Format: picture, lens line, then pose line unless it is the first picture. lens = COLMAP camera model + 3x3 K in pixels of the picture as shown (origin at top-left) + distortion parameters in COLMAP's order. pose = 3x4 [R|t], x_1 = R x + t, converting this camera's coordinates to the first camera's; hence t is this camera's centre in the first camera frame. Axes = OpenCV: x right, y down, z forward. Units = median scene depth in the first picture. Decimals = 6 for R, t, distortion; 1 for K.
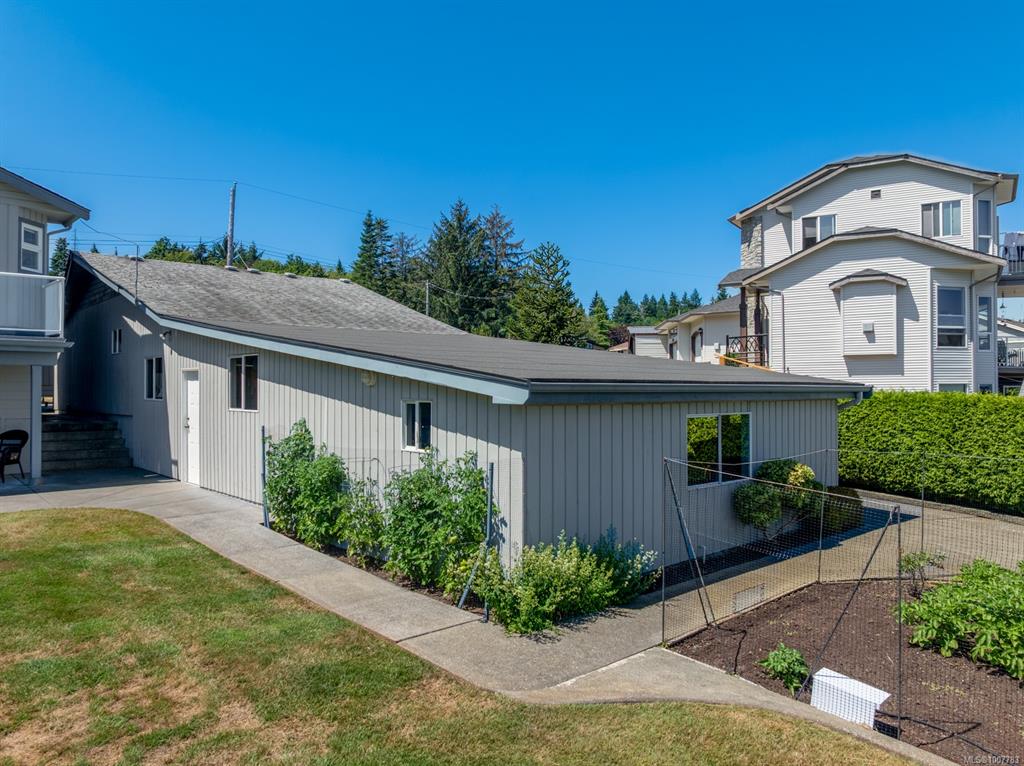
lens RADIAL K [[723.4, 0, 508.2], [0, 723.4, 378.2], [0, 0, 1]] dist [-0.030320, 0.000079]
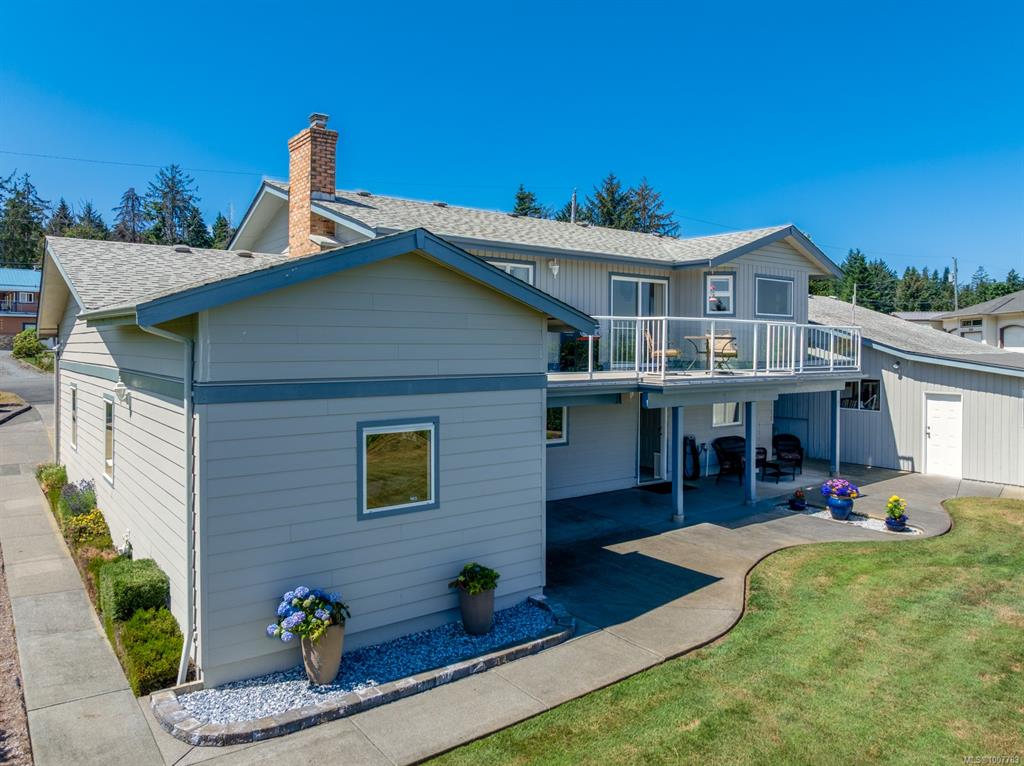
lens RADIAL K [[723.4, 0, 508.2], [0, 723.4, 378.2], [0, 0, 1]] dist [-0.030320, 0.000079]
pose [[0.996586, 0.008295, -0.082149, -1.074995], [-0.003760, 0.998468, 0.055196, -0.105126], [0.082481, -0.054699, 0.995090, -0.400926]]
